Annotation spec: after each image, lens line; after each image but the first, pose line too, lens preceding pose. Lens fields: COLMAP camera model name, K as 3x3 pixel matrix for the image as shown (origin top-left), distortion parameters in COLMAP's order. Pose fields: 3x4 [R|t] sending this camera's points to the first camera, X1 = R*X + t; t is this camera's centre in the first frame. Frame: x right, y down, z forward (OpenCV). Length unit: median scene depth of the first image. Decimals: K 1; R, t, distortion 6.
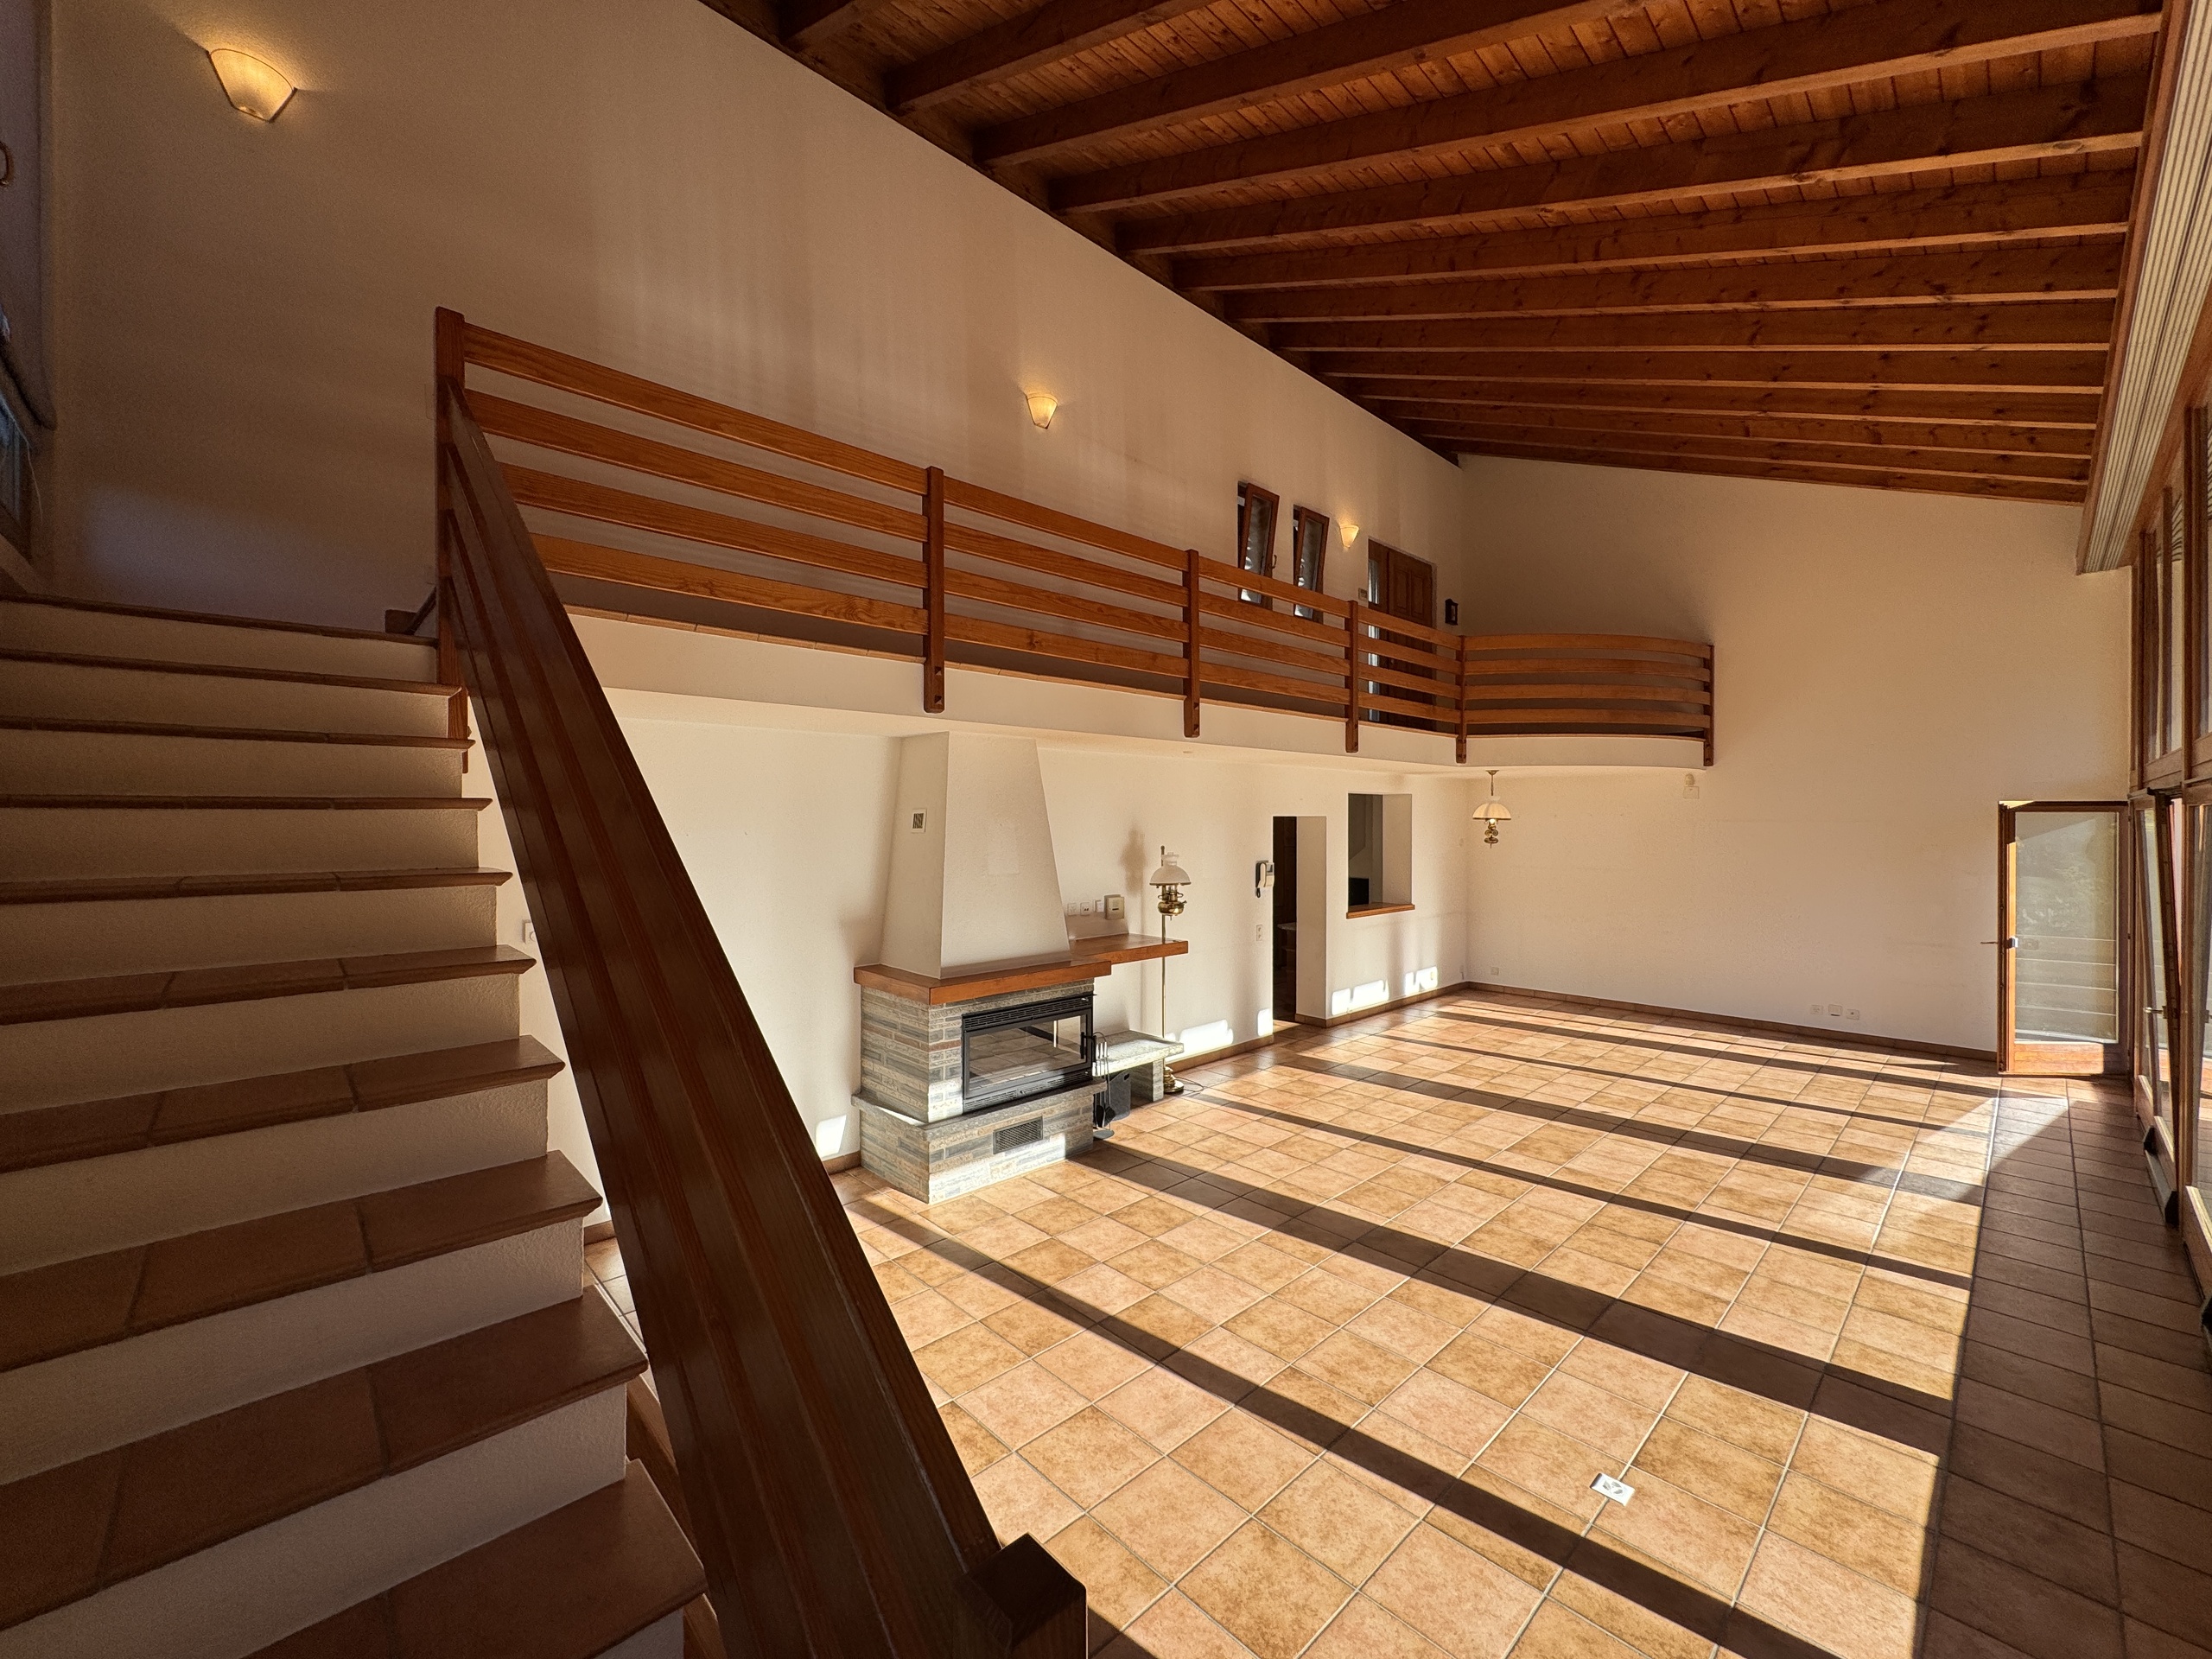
lens RADIAL K [[880.4, 0, 1103.1], [0, 880.4, 829.5], [0, 0, 1]] dist [-0.002395, 0.000610]
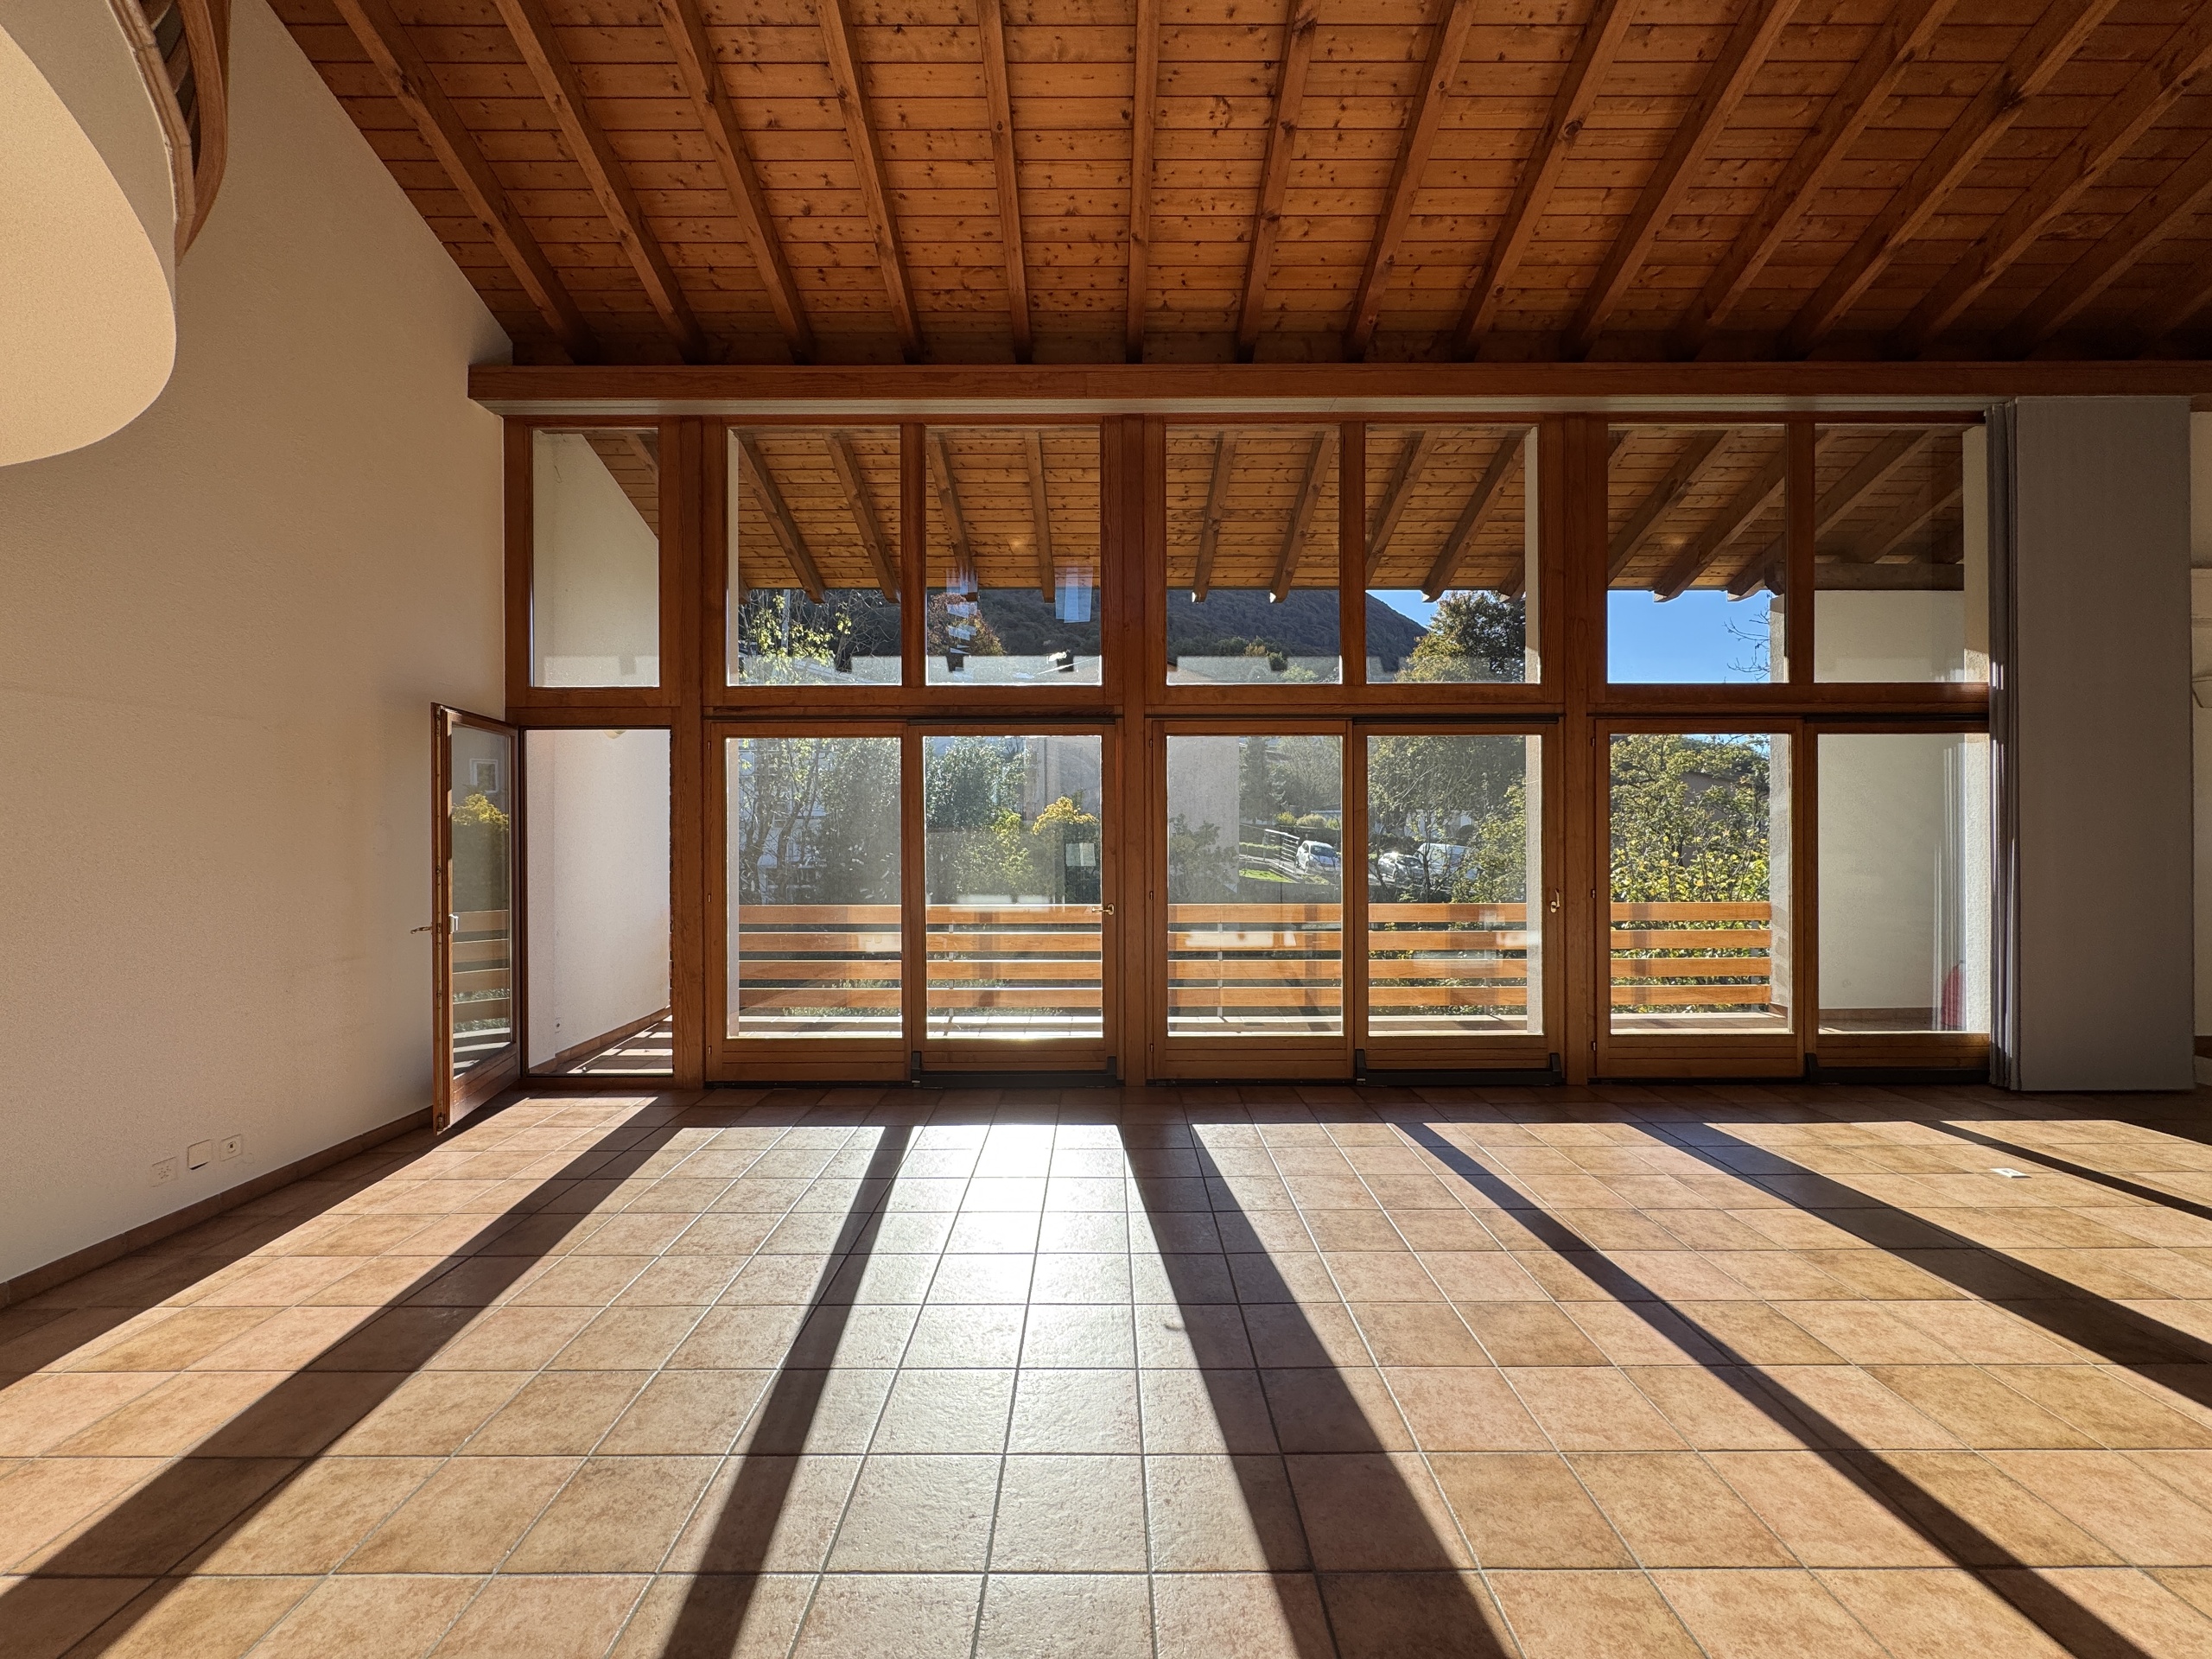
lens RADIAL K [[880.4, 0, 1101.1], [0, 880.4, 822.5], [0, 0, 1]] dist [-0.002395, 0.000610]
pose [[-0.728032, 0.005088, 0.685524, 0.377608], [0.009353, 0.999953, 0.002512, 0.082112], [-0.685479, 0.008241, -0.728045, 1.729704]]
